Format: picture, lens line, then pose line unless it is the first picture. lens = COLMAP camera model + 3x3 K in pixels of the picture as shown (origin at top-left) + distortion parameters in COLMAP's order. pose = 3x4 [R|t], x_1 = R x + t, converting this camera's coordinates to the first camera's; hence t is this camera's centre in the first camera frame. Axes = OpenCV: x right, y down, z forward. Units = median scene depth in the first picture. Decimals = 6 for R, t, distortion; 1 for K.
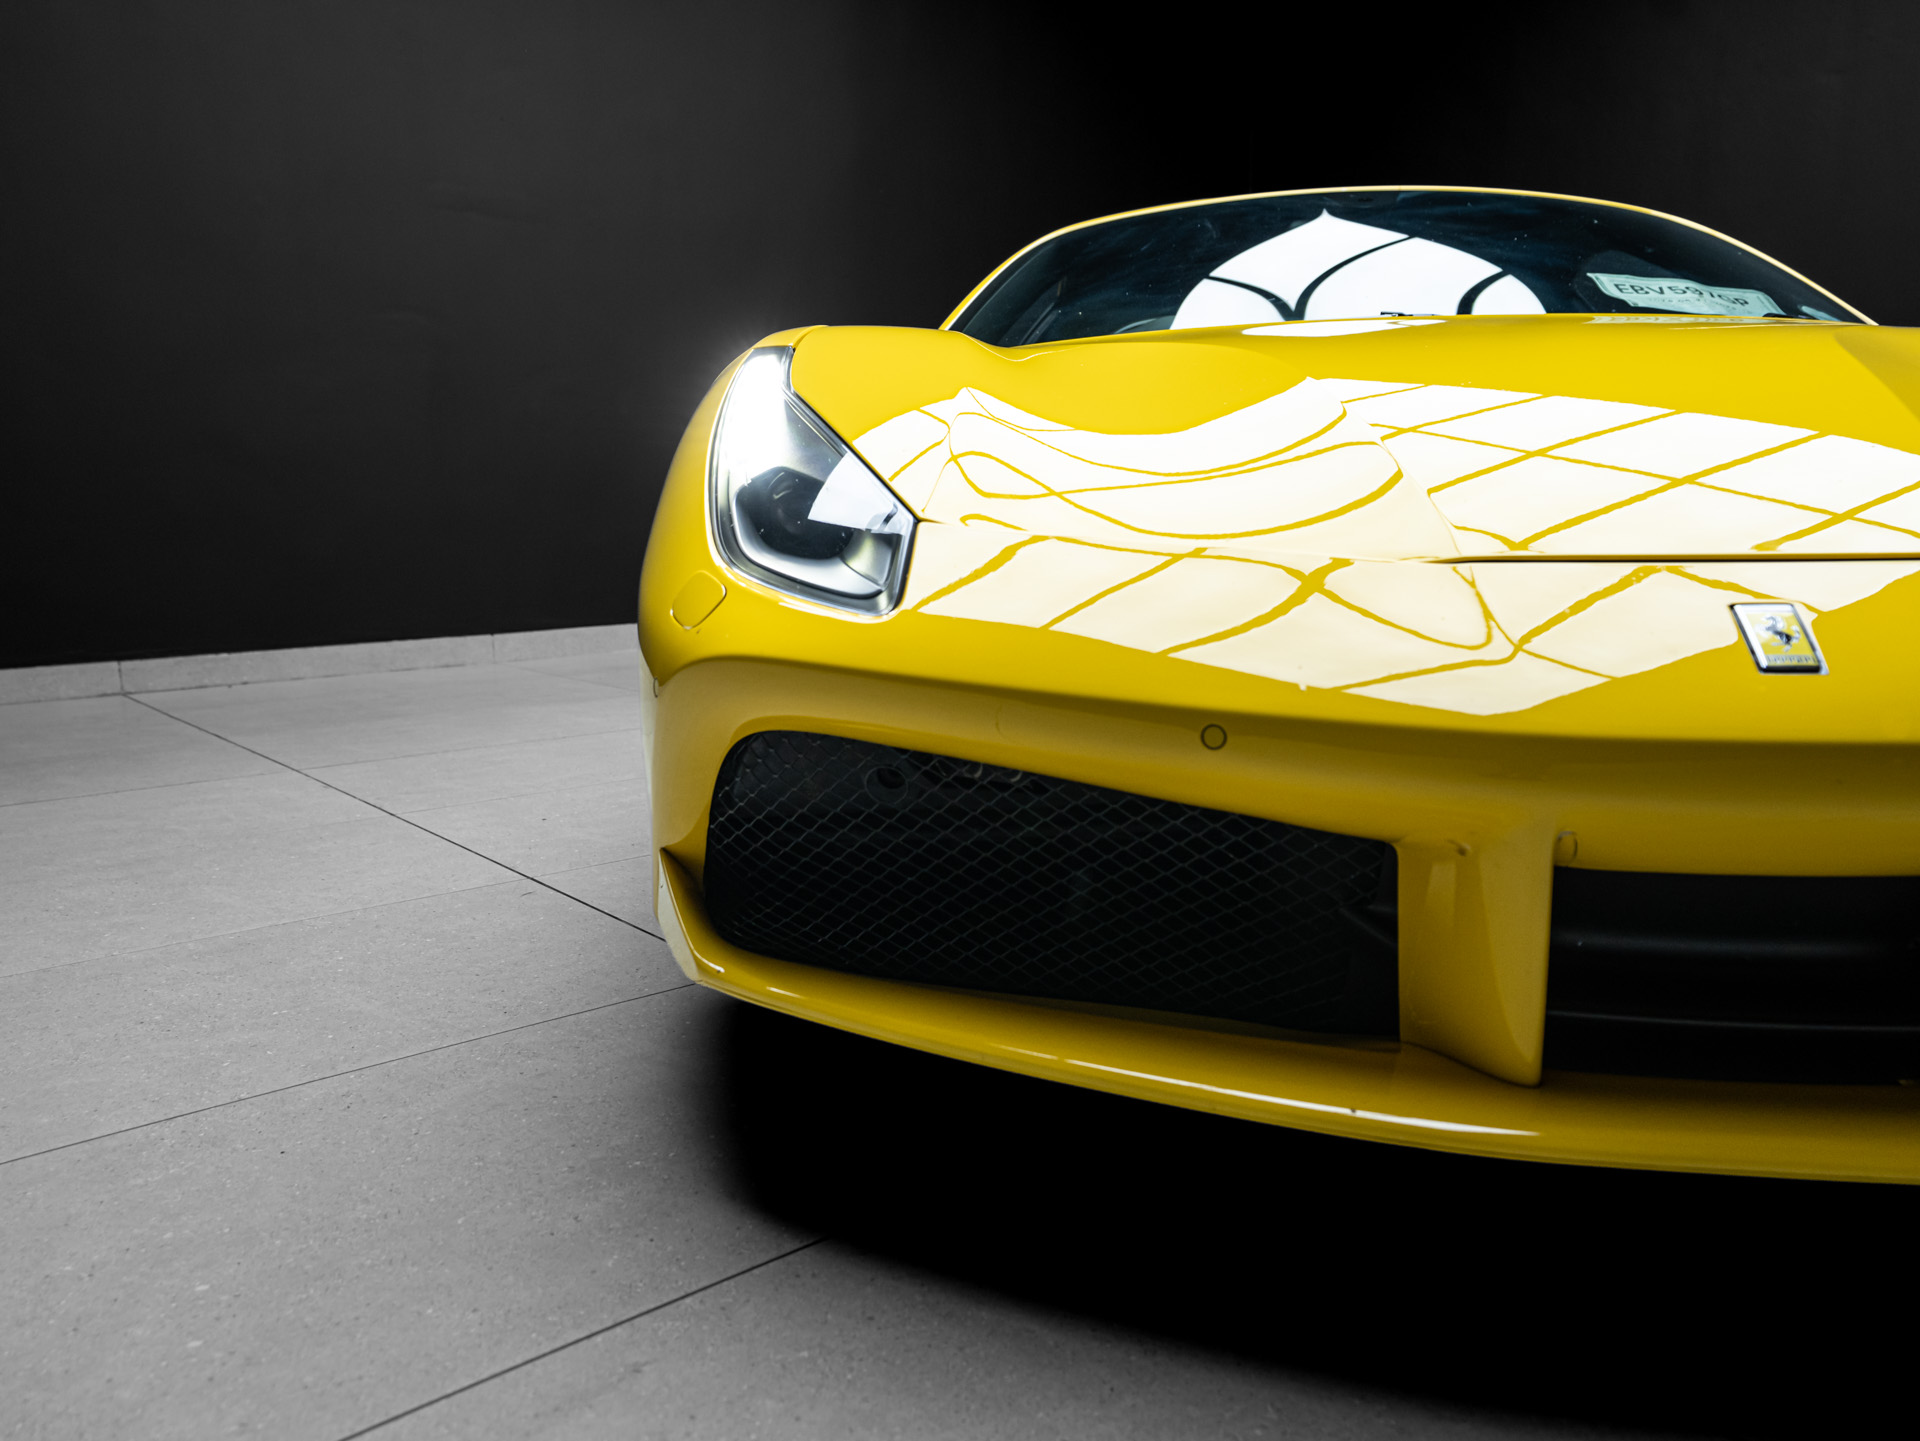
lens RADIAL K [[1436.1, 0, 960.0], [0, 1436.1, 720.5], [0, 0, 1]] dist [-0.032034, 0.071944]
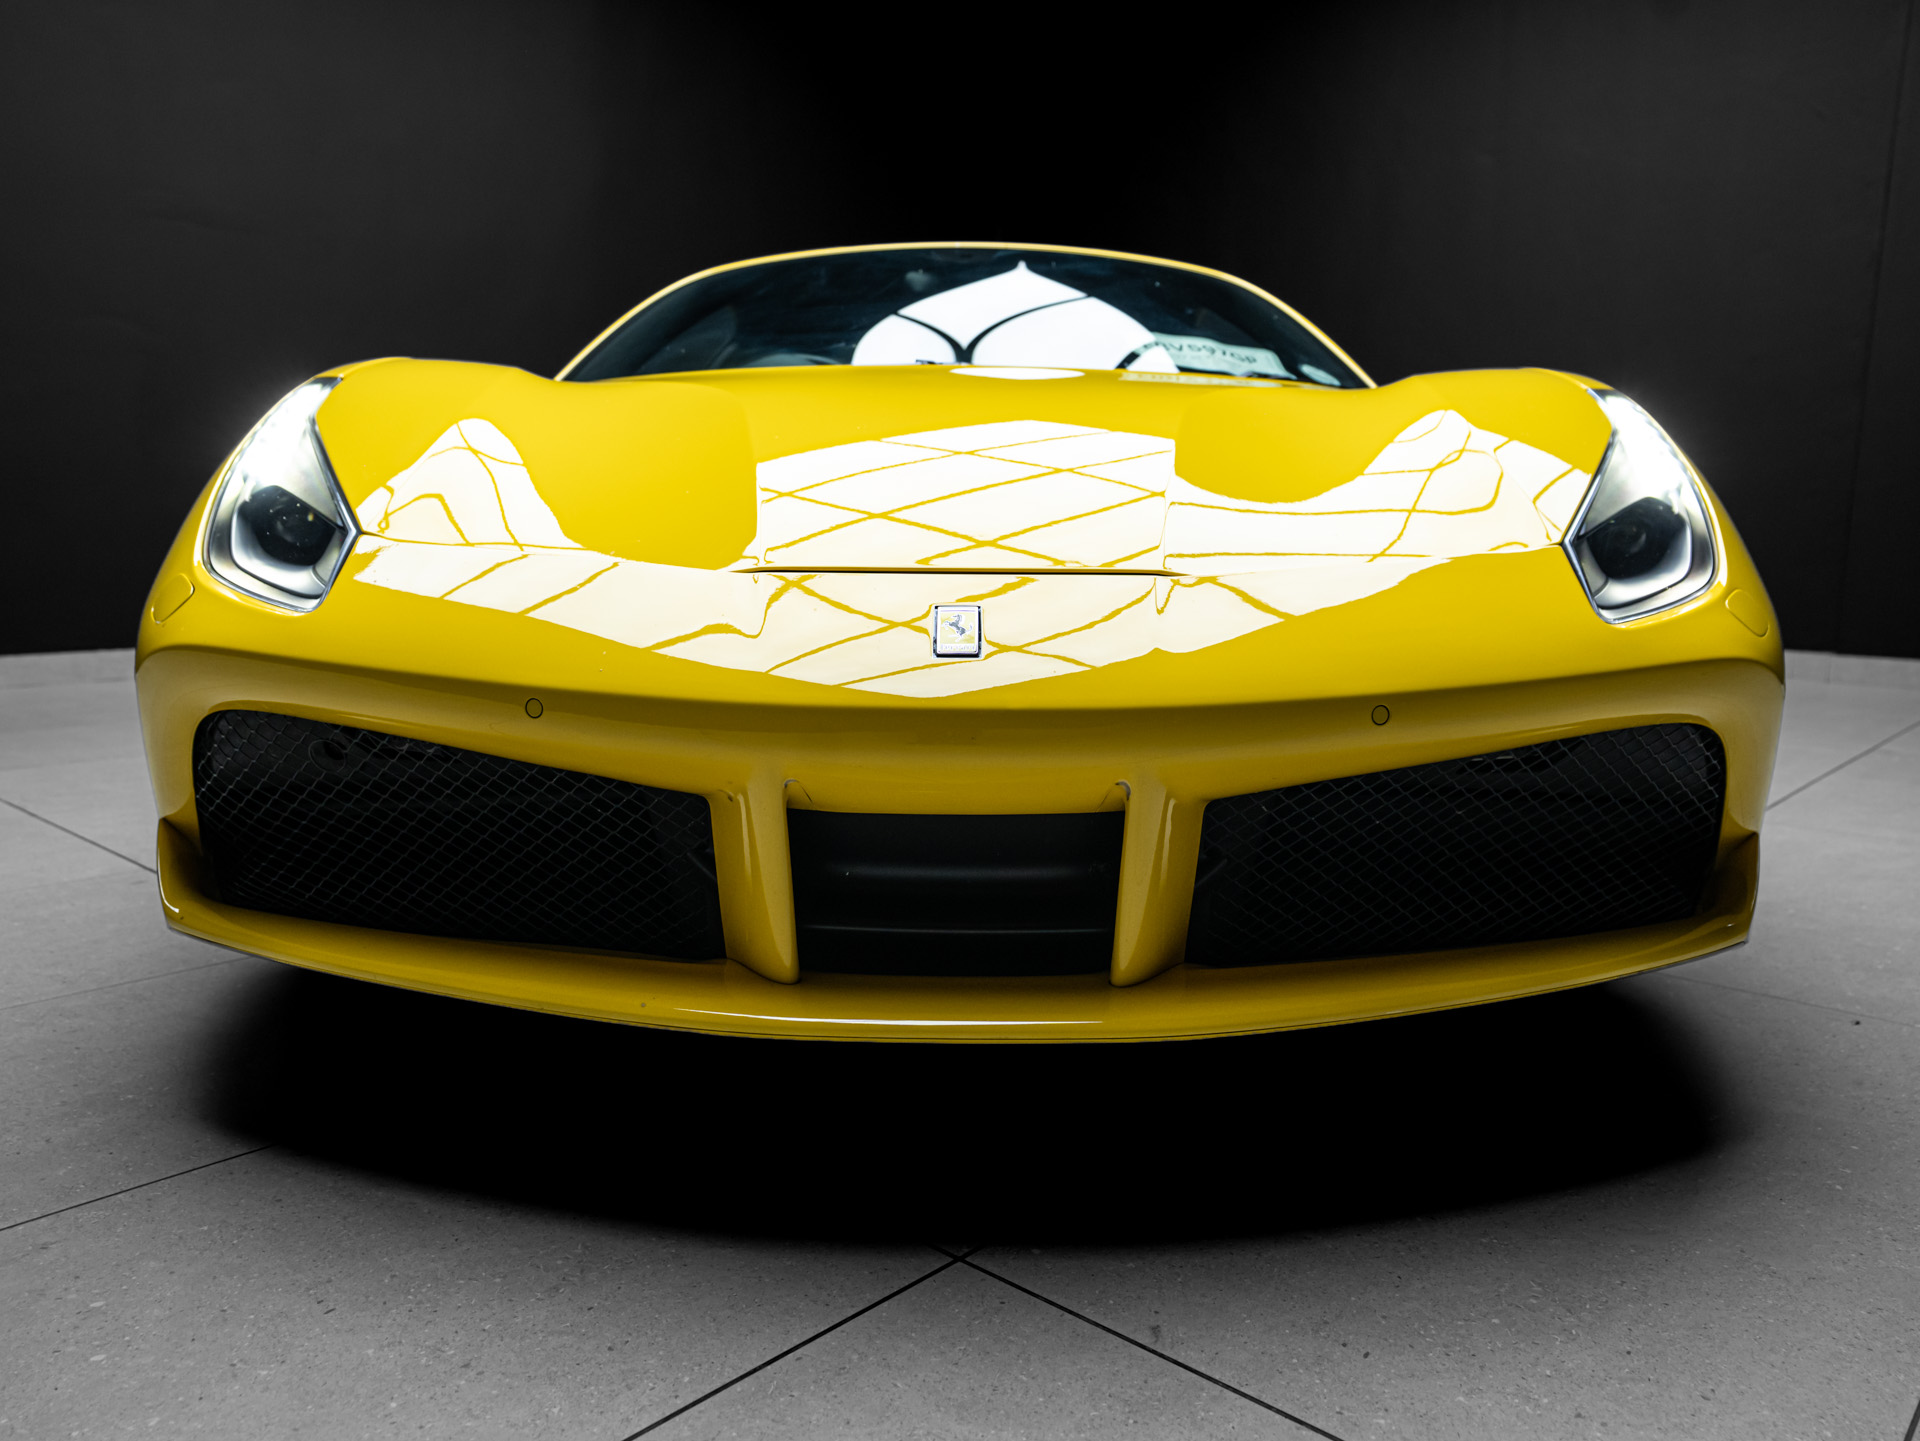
lens RADIAL K [[1436.1, 0, 960.0], [0, 1436.1, 720.5], [0, 0, 1]] dist [-0.032034, 0.071944]
pose [[0.992560, 0.000684, 0.121754, 0.310710], [0.001075, 0.999896, -0.014385, 0.031899], [-0.121751, 0.014409, 0.992456, -0.225163]]
